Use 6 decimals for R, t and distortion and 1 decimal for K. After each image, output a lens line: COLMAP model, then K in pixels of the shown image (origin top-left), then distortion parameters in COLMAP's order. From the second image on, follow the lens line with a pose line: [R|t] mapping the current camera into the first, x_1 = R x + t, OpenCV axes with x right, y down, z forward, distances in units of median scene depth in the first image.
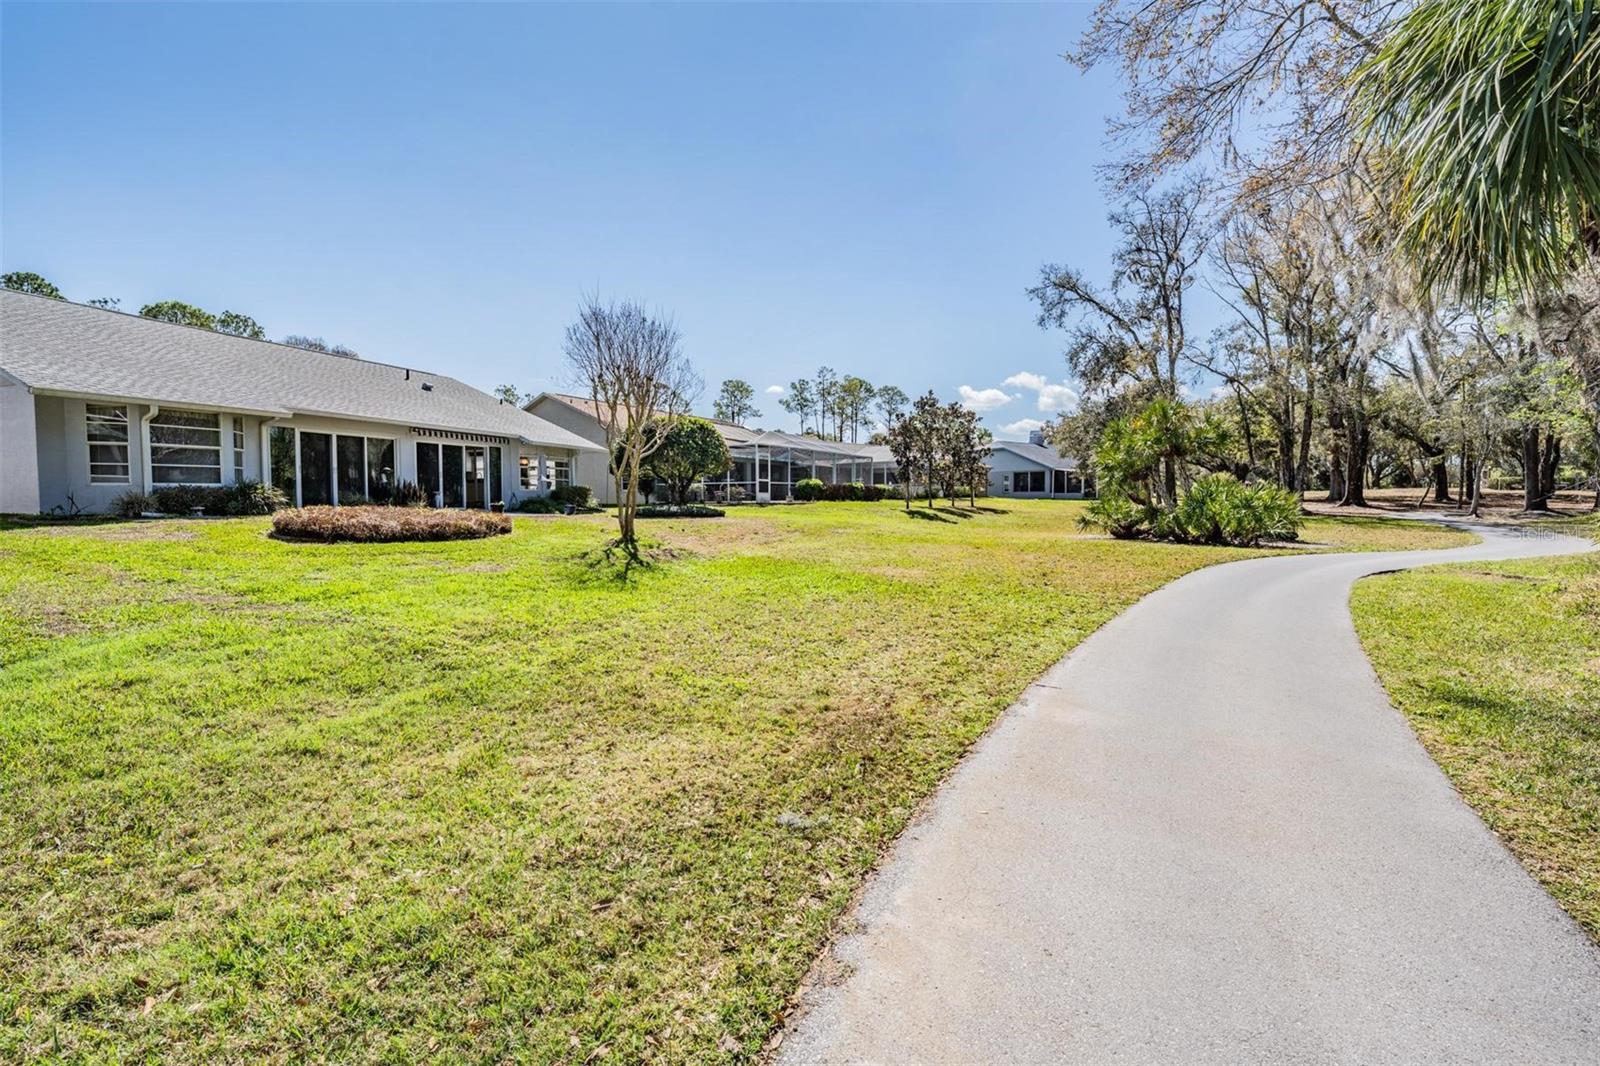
lens RADIAL K [[720.7, 0, 799.1], [0, 720.7, 528.2], [0, 0, 1]] dist [-0.000787, -0.000494]
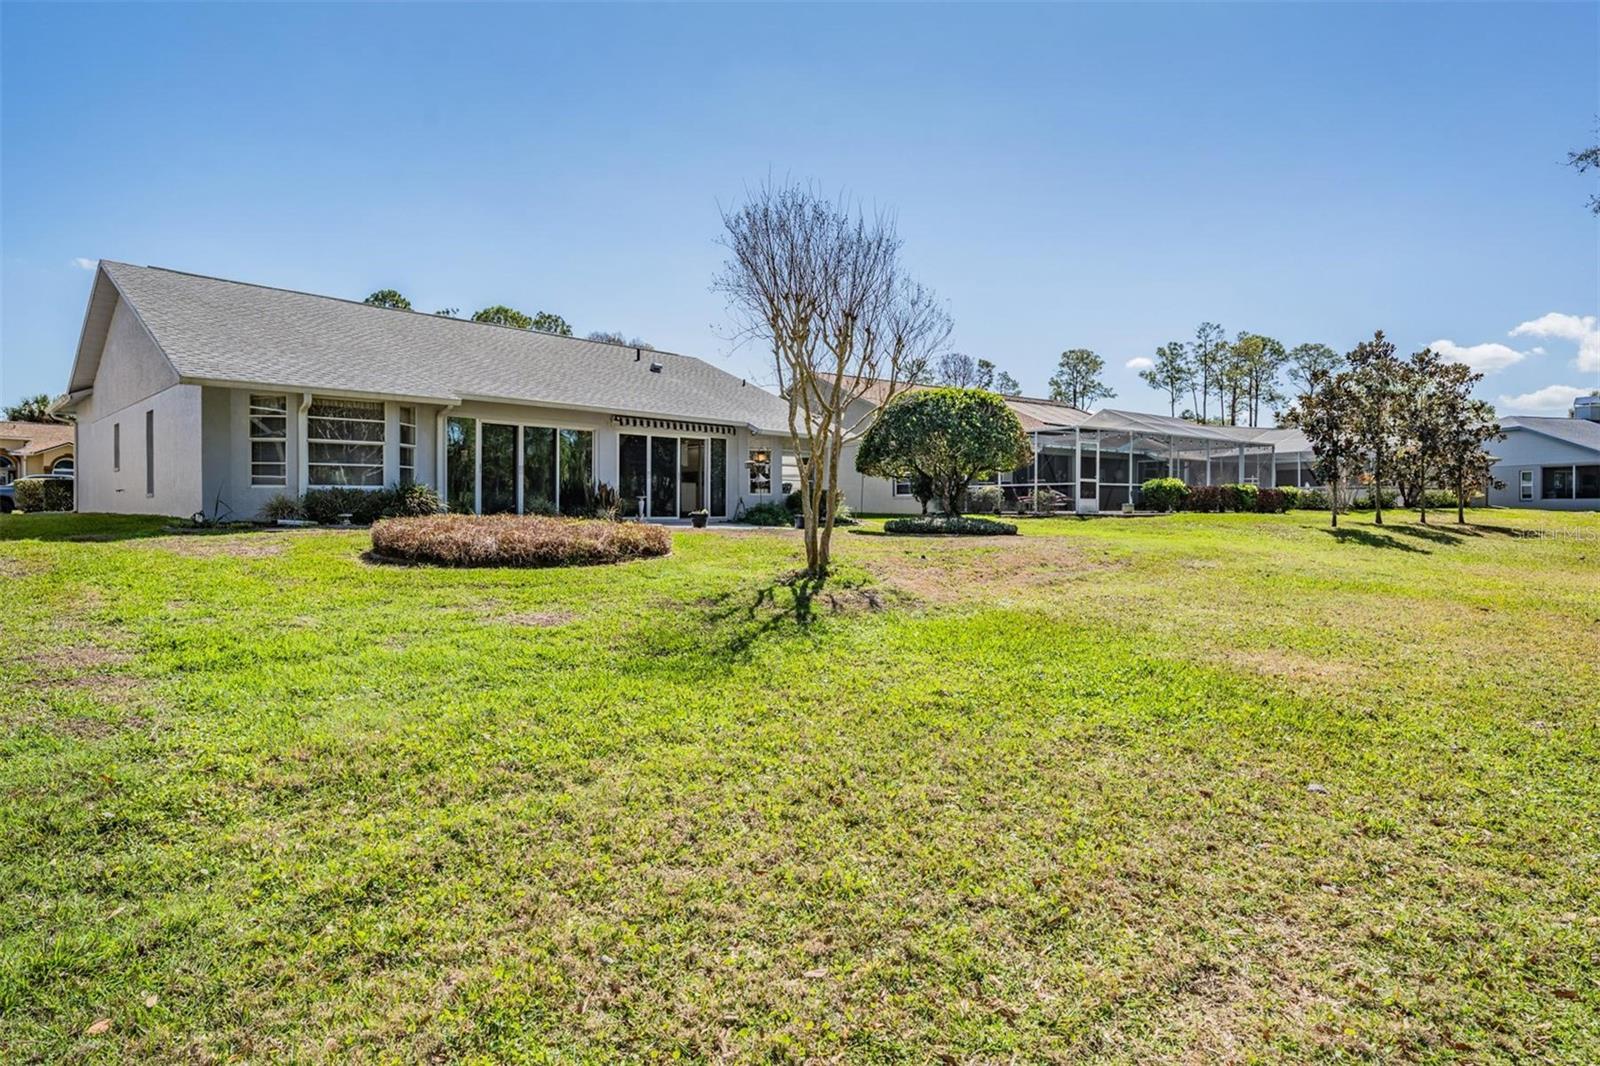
lens RADIAL K [[884.3, 0, 813.9], [0, 884.3, 508.1], [0, 0, 1]] dist [0.005129, -0.001442]
pose [[0.924811, 0.007551, -0.380352, 0.031039], [-0.022027, 0.999189, -0.033721, -0.007932], [0.379789, 0.039563, 0.924227, 0.153384]]
